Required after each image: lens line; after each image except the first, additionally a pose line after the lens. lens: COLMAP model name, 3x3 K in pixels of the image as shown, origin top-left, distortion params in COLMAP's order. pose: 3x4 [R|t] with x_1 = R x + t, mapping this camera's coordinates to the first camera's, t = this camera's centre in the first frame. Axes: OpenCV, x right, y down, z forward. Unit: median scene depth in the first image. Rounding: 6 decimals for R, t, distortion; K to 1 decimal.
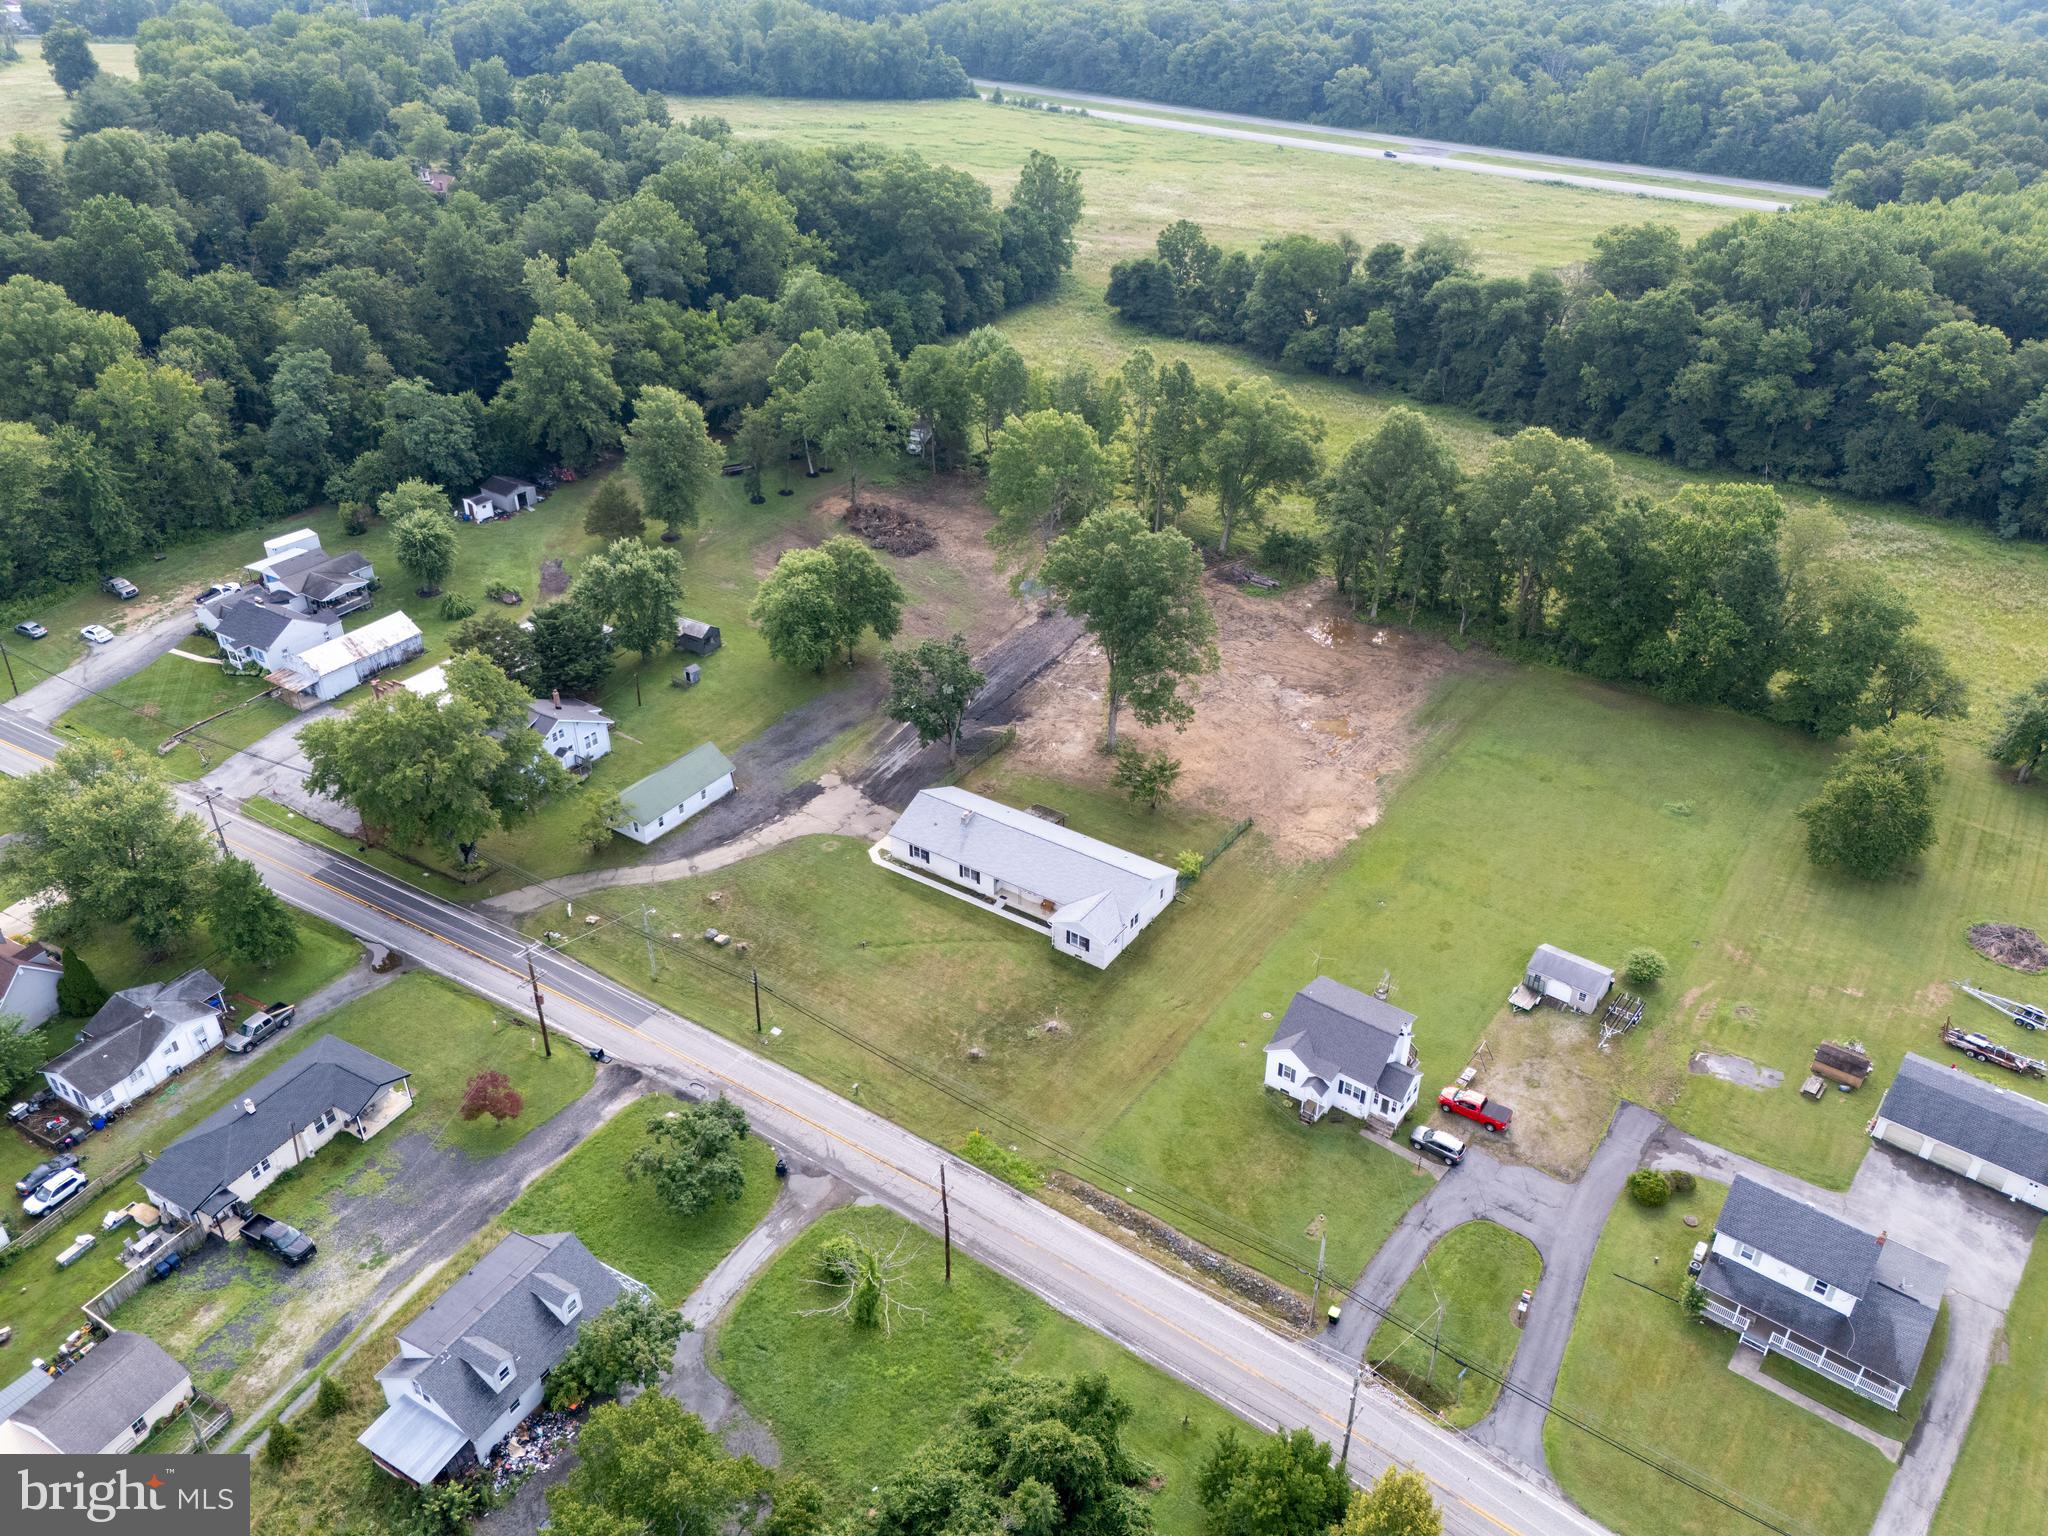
lens RADIAL K [[1485.4, 0, 1030.9], [0, 1485.4, 769.8], [0, 0, 1]] dist [0.088247, -0.078588]
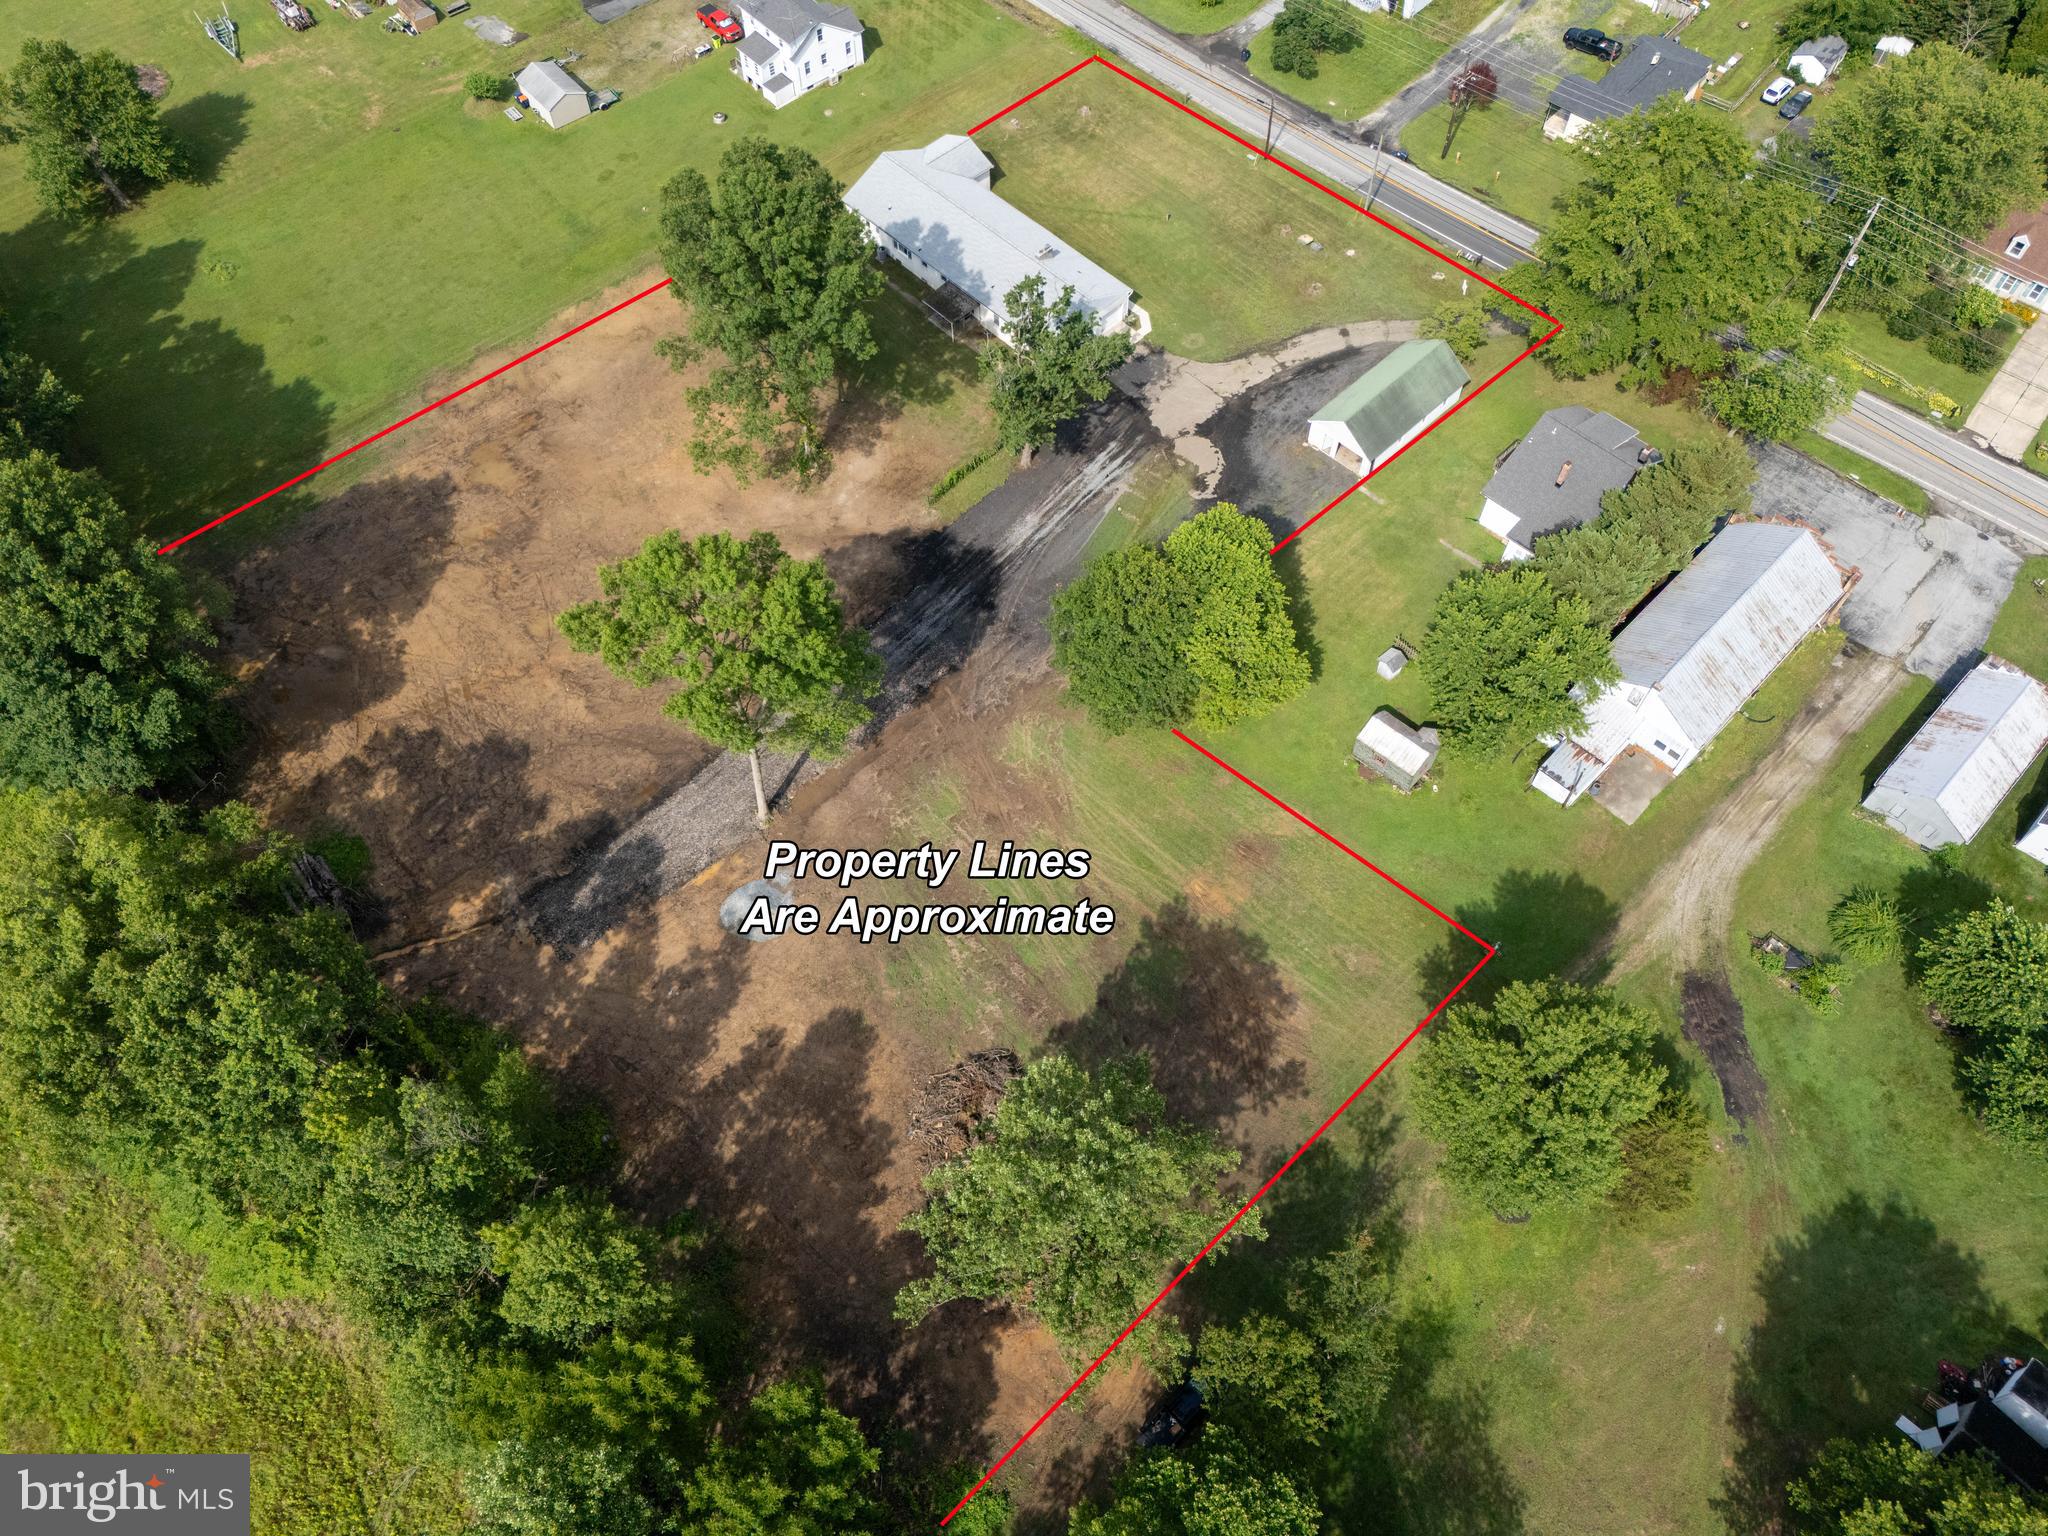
lens RADIAL K [[1485.4, 0, 1030.9], [0, 1485.4, 769.8], [0, 0, 1]] dist [0.088247, -0.078588]
pose [[-0.978721, -0.177106, 0.103630, -0.181255], [0.103318, 0.011009, 0.994587, -0.854591], [-0.177289, 0.984130, 0.007524, 1.285429]]
